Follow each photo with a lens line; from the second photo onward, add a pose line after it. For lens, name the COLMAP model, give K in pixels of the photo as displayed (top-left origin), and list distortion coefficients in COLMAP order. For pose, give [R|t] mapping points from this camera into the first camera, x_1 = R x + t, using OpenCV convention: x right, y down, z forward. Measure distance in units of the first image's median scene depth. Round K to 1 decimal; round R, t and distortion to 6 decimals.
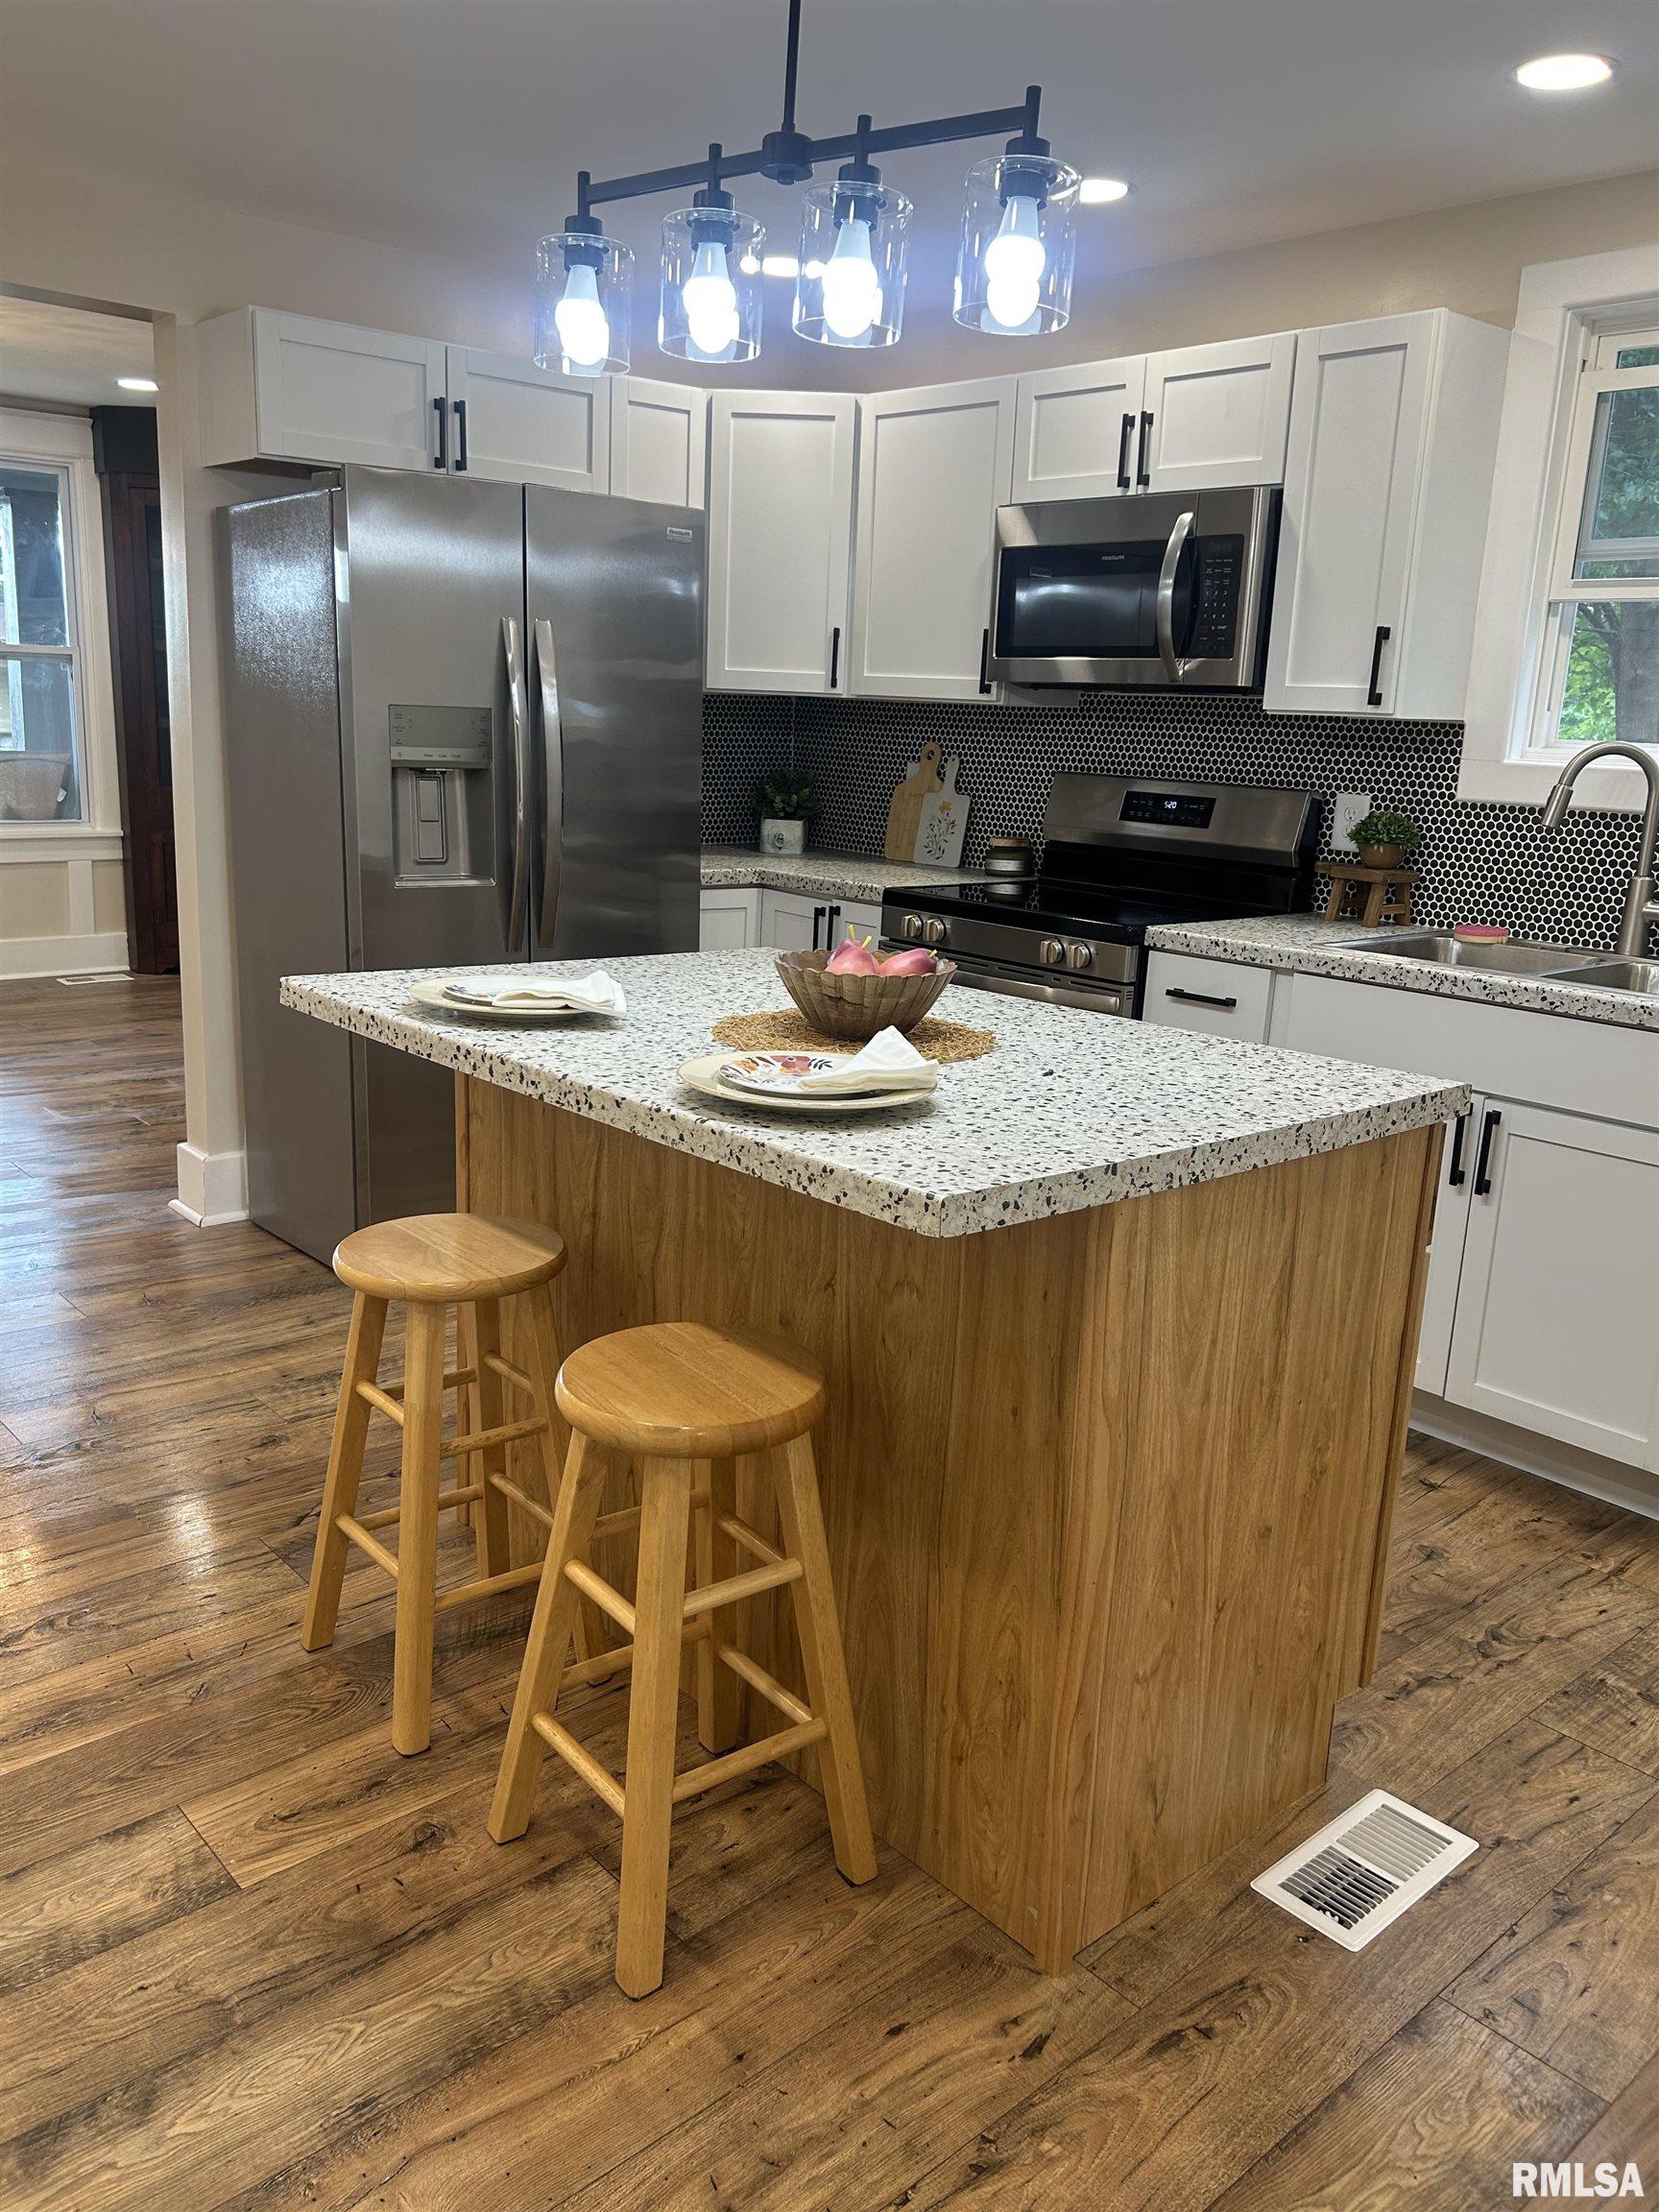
lens RADIAL K [[1664.5, 0, 829.5], [0, 1664.5, 1106.0], [0, 0, 1]] dist [-0.001181, -0.007132]
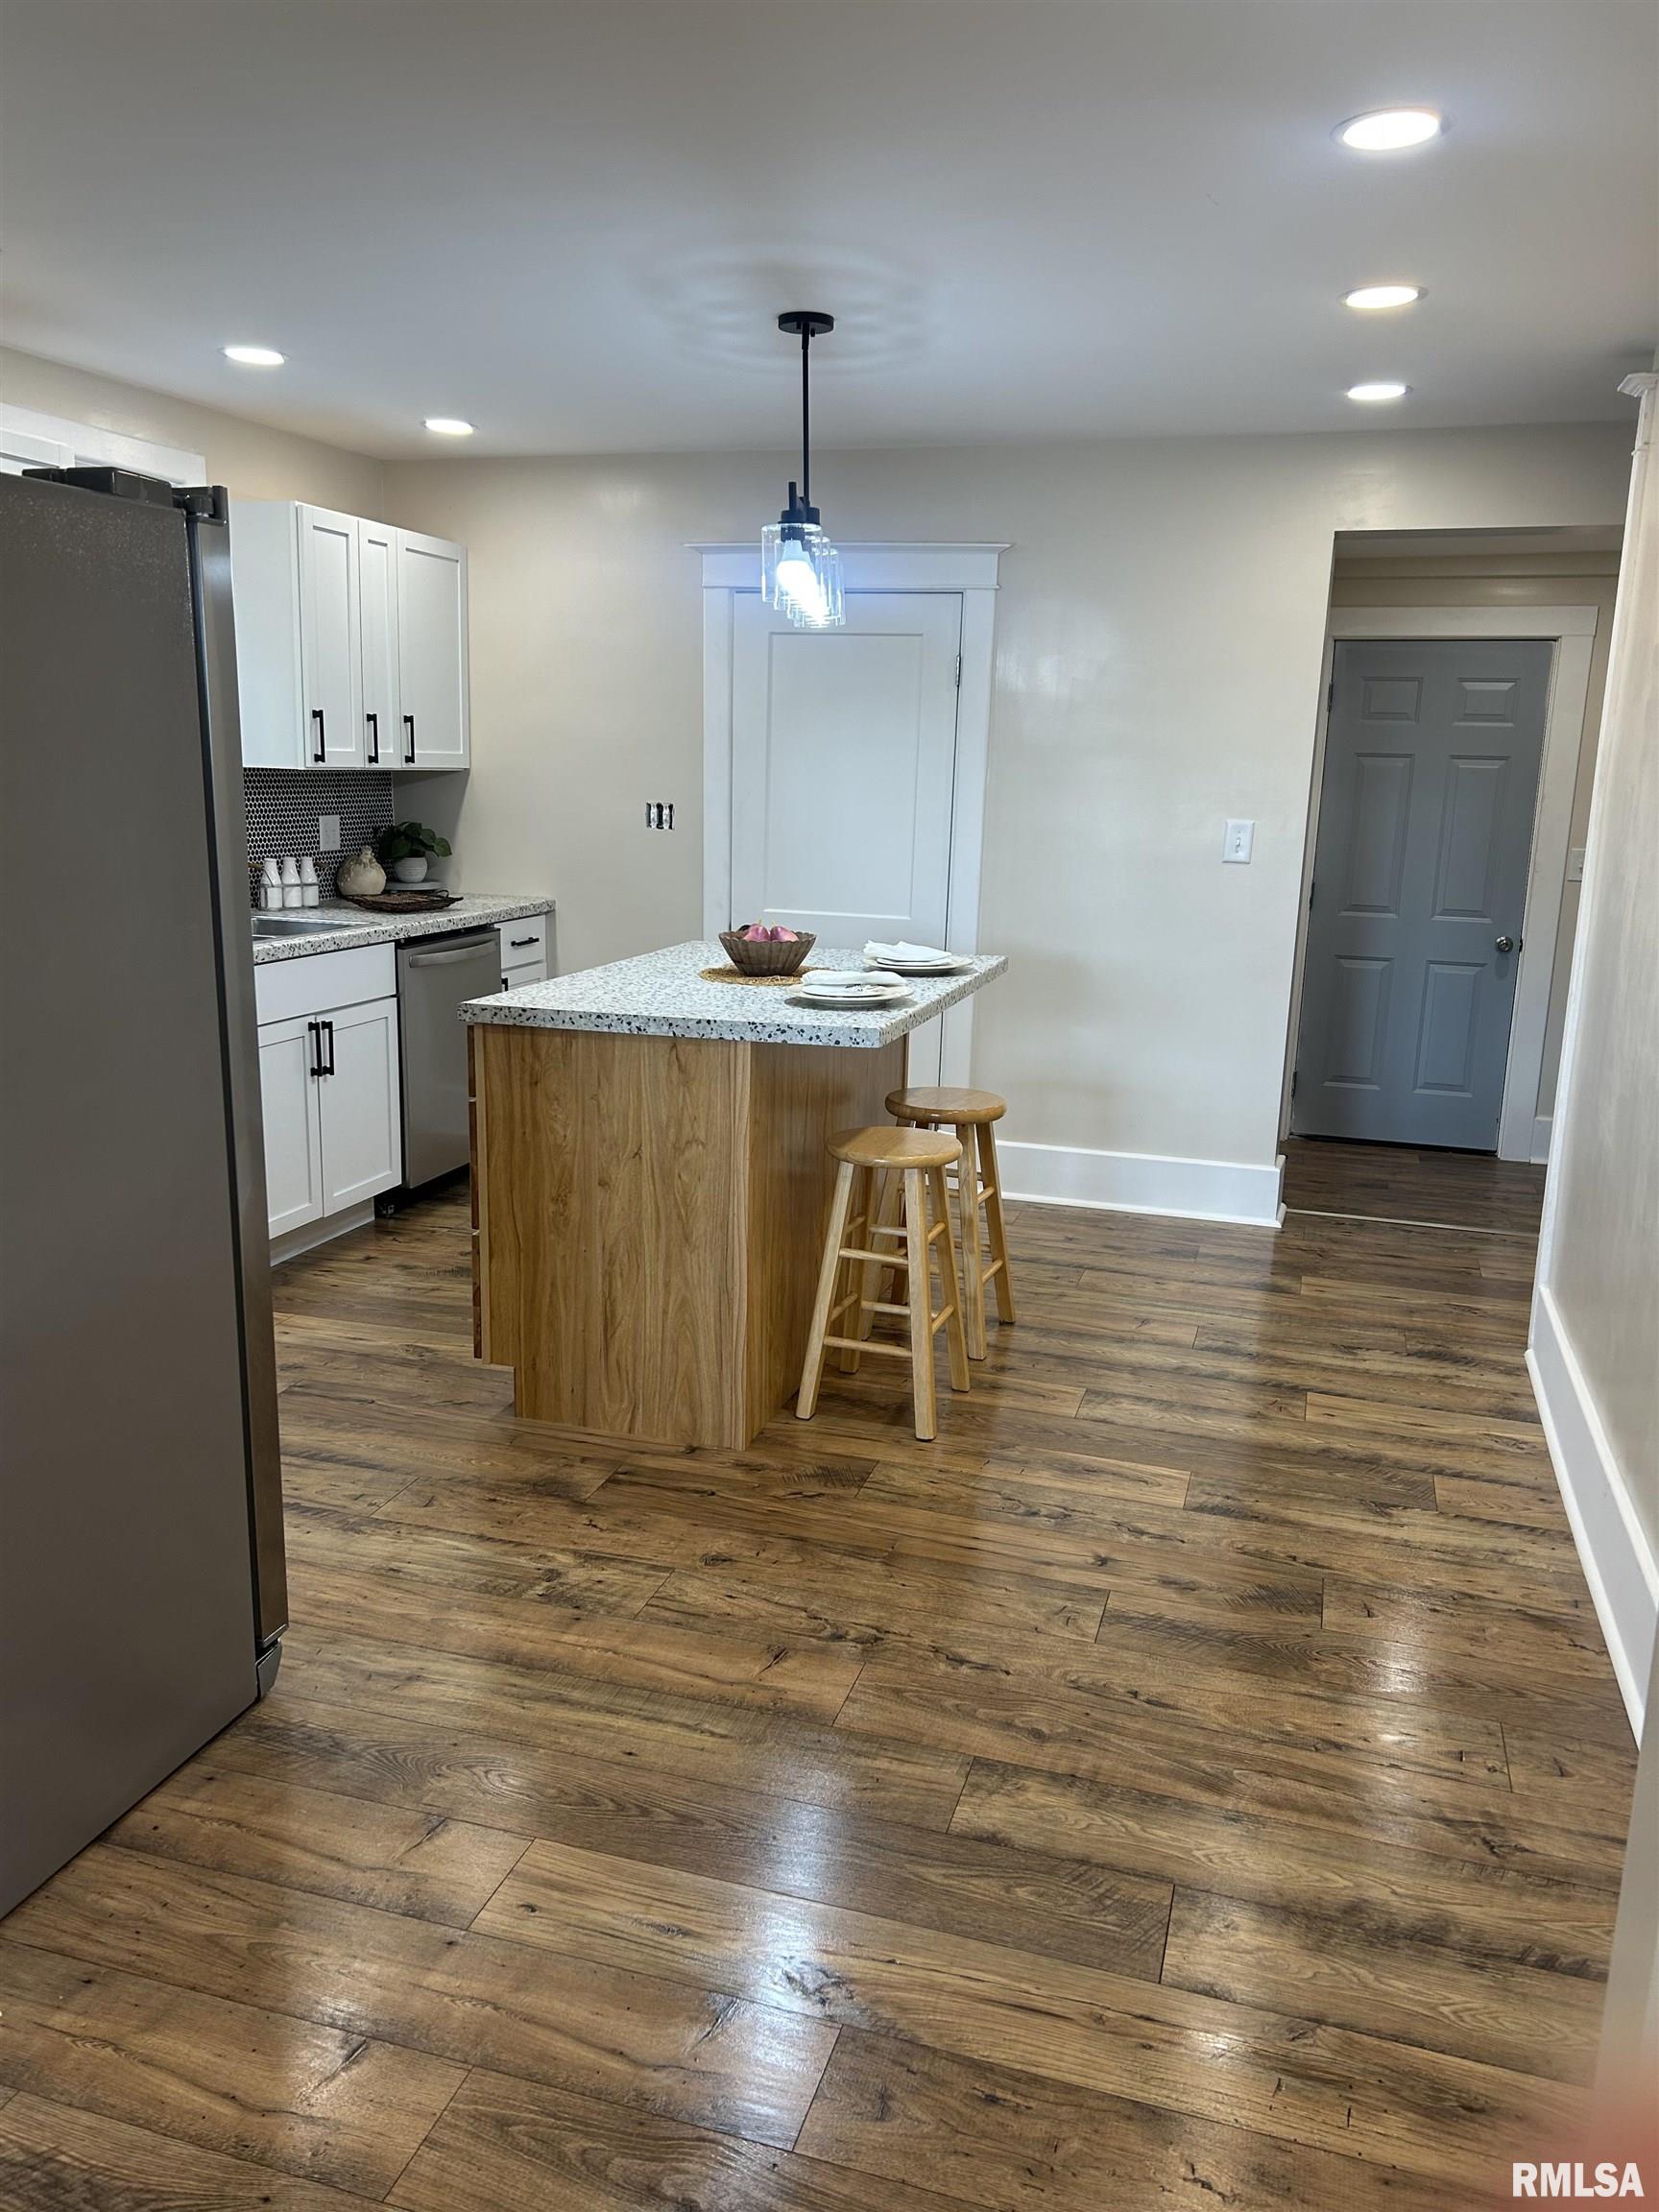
lens RADIAL K [[1636.7, 0, 824.1], [0, 1636.7, 1072.8], [0, 0, 1]] dist [0.082688, -0.121451]
pose [[-0.510522, -0.215995, 0.832294, -1.727188], [0.155218, 0.928886, 0.336272, -0.605353], [-0.845739, 0.300861, -0.440690, 1.970929]]
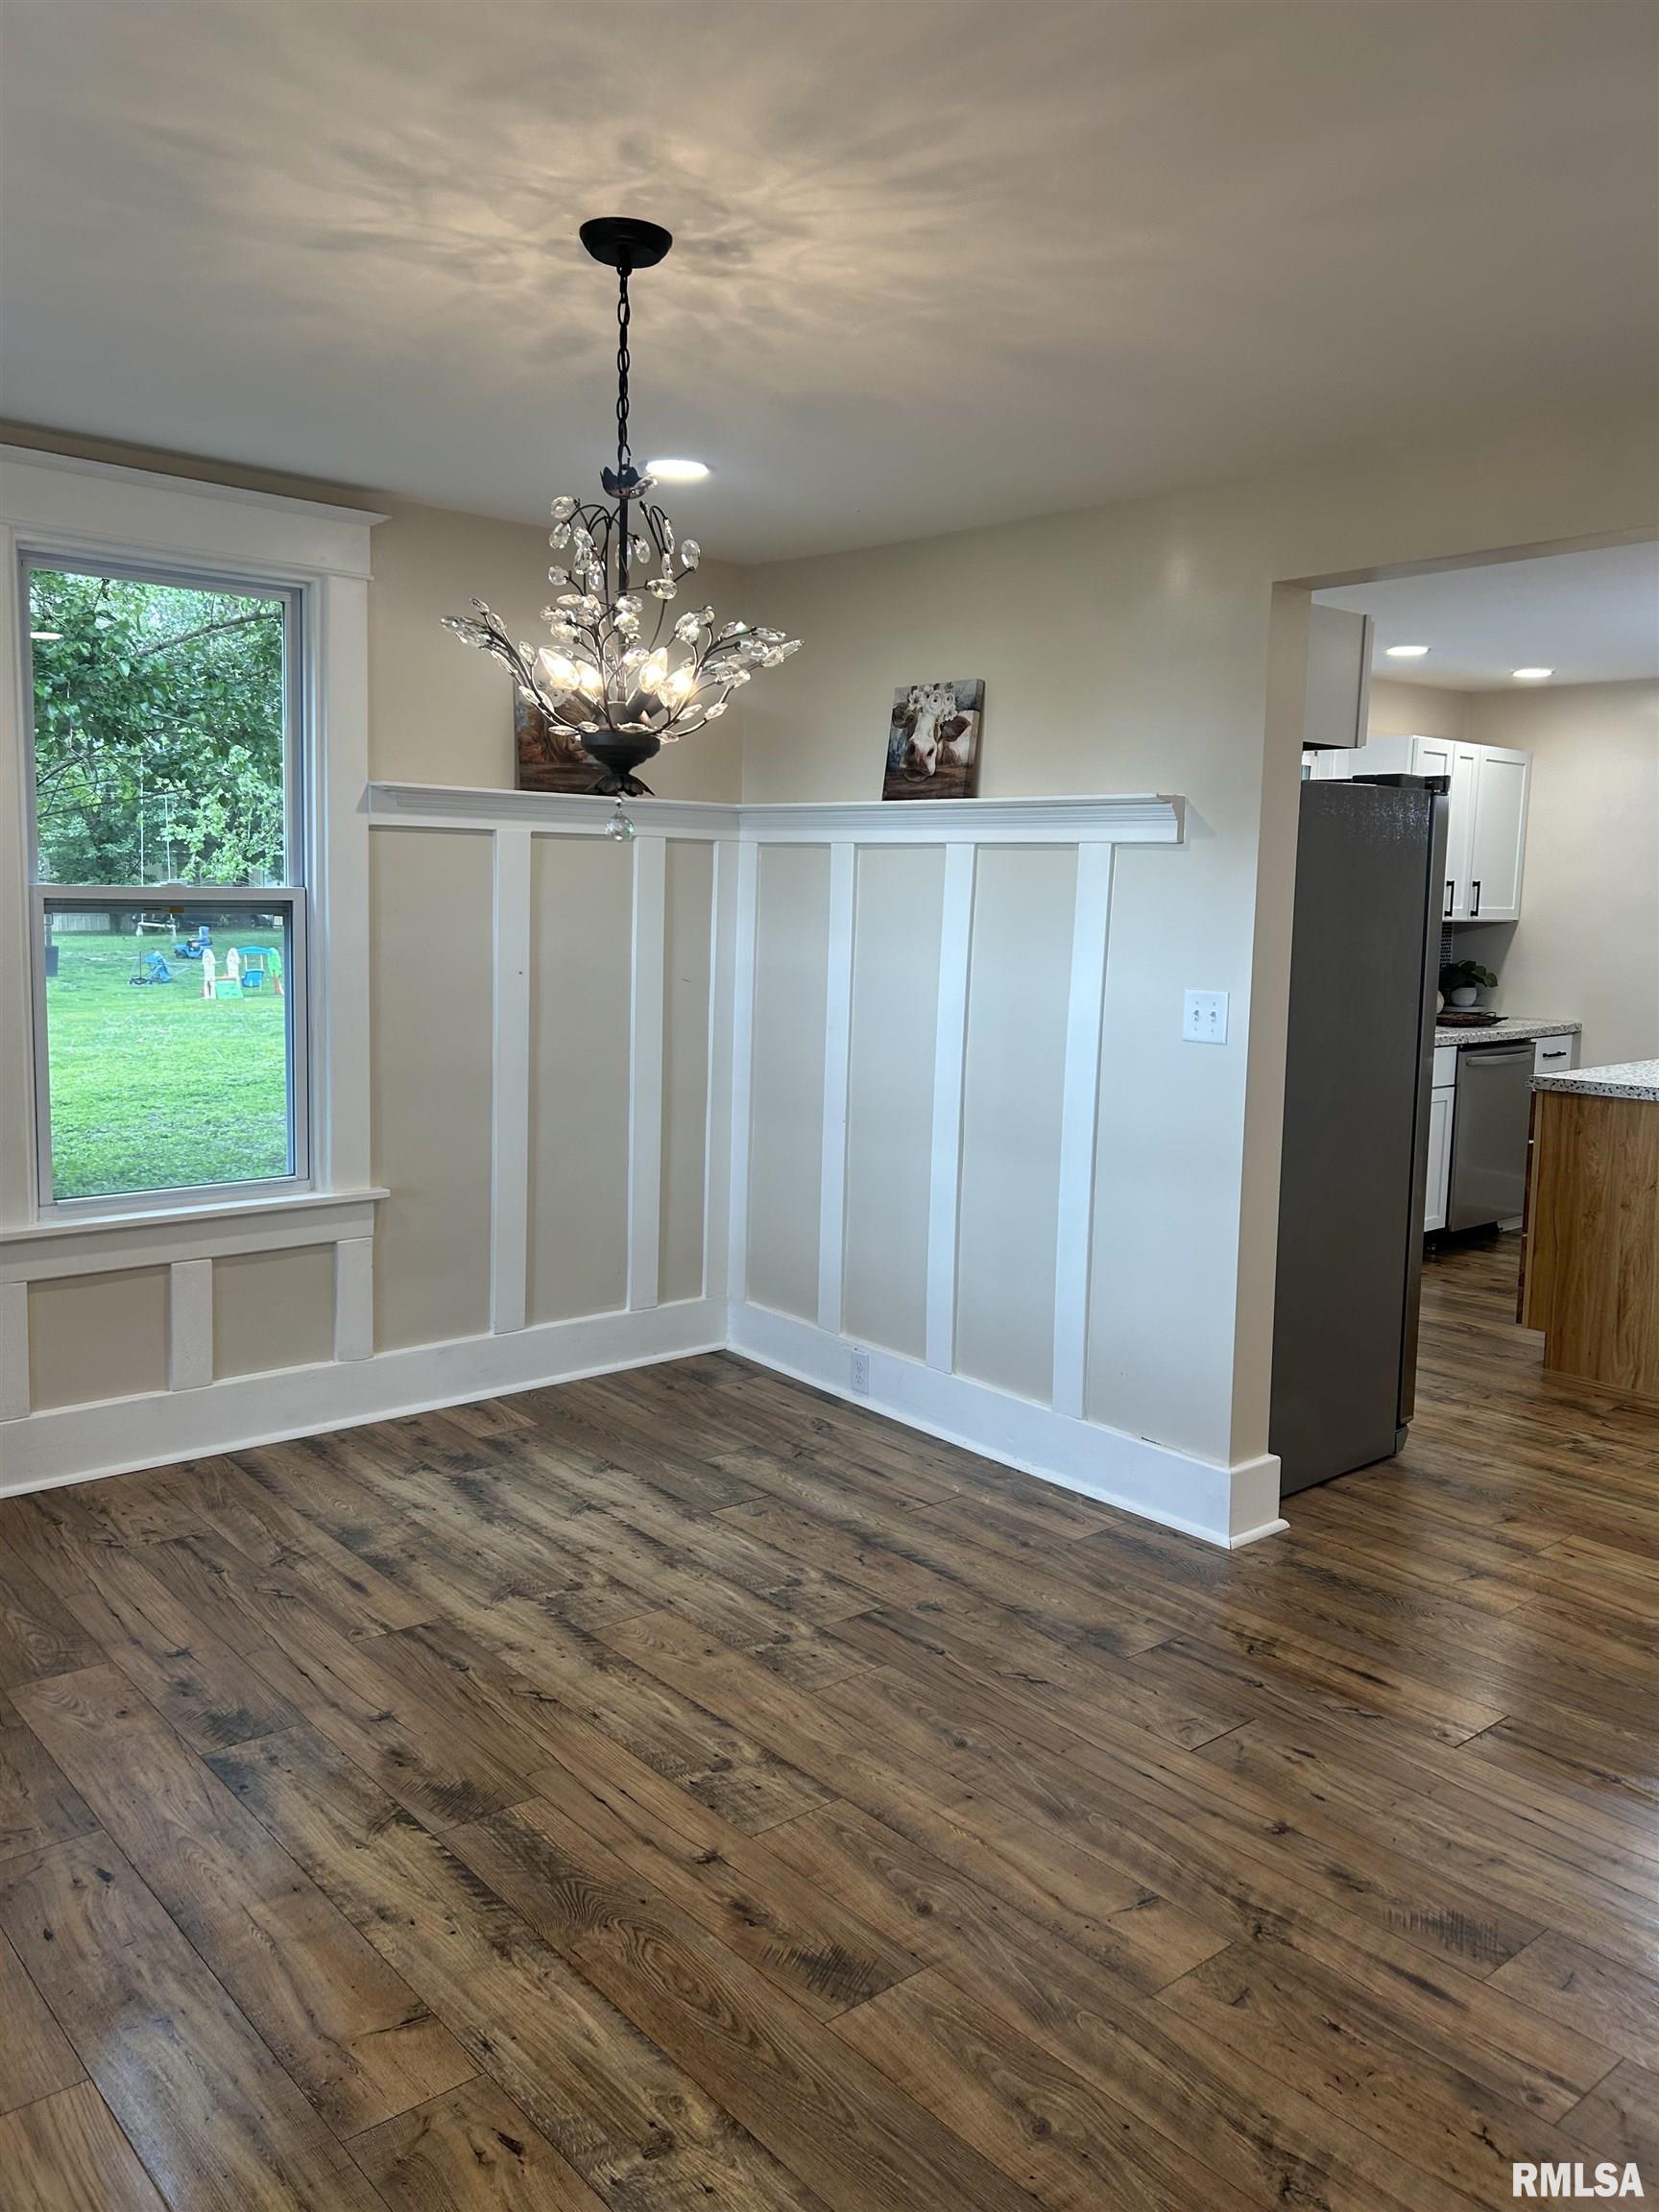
lens RADIAL K [[1677.0, 0, 816.6], [0, 1677.0, 1078.9], [0, 0, 1]] dist [0.040224, -0.040335]
pose [[0.025761, -0.156218, 0.987387, -2.701447], [0.213394, 0.965808, 0.147236, -0.770971], [-0.976627, 0.206909, 0.058216, 2.438558]]
